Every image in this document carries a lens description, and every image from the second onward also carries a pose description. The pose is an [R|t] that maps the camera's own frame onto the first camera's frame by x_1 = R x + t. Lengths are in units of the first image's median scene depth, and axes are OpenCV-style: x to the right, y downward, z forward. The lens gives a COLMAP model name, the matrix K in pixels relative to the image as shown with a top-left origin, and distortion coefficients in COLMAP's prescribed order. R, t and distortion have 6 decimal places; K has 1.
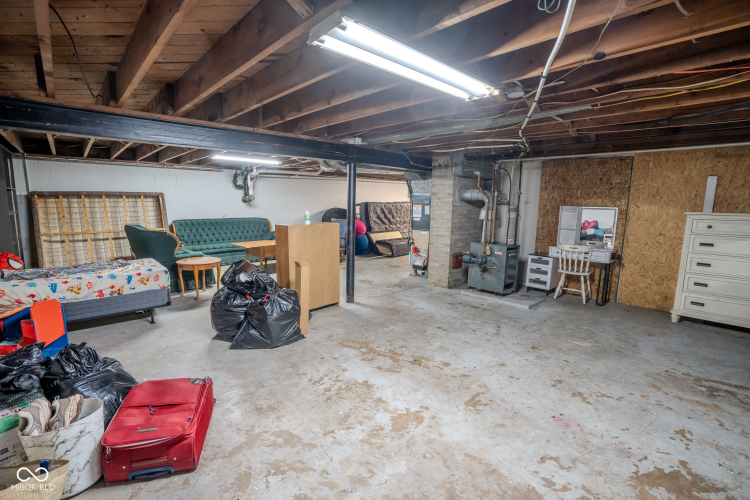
lens RADIAL K [[343.9, 0, 371.1], [0, 343.9, 251.8], [0, 0, 1]] dist [-0.062000, 0.018322]
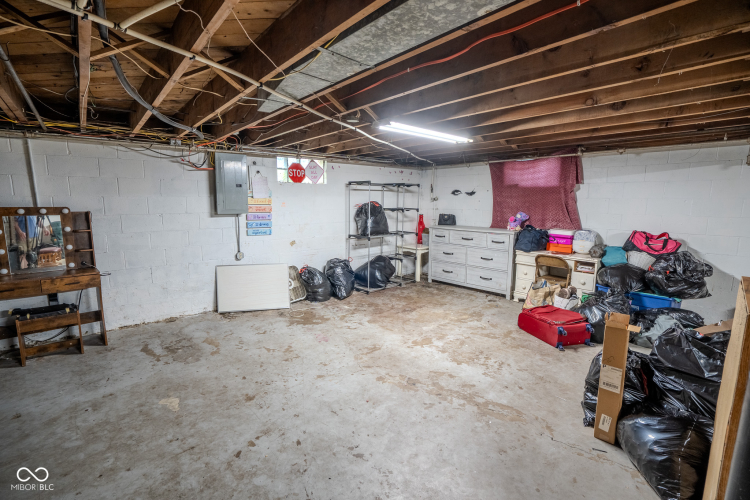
lens RADIAL K [[343.9, 0, 371.1], [0, 343.9, 251.8], [0, 0, 1]] dist [-0.062000, 0.018322]
pose [[-0.999057, -0.024789, 0.035643, 0.221913], [-0.013535, 0.957890, 0.286816, -0.268595], [-0.041252, 0.286063, -0.957322, 1.793567]]
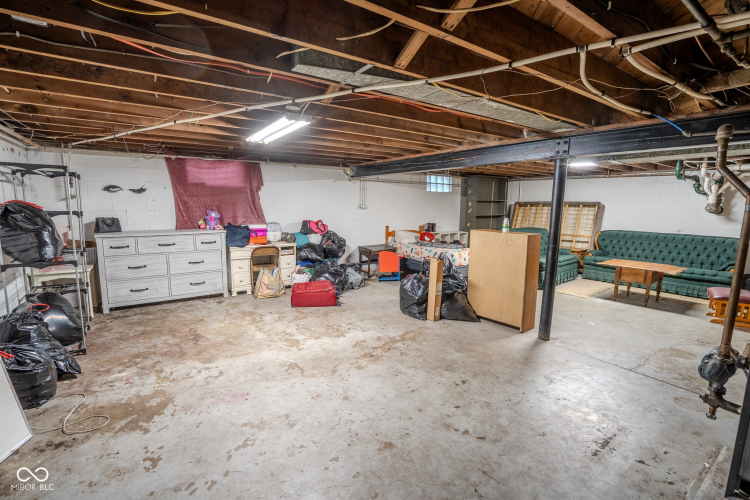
lens RADIAL K [[343.9, 0, 371.1], [0, 343.9, 251.8], [0, 0, 1]] dist [-0.062000, 0.018322]
pose [[-0.148088, 0.122451, -0.981364, 1.158258], [-0.157741, 0.976677, 0.145669, -0.153309], [0.976313, 0.176373, -0.125319, 1.098897]]
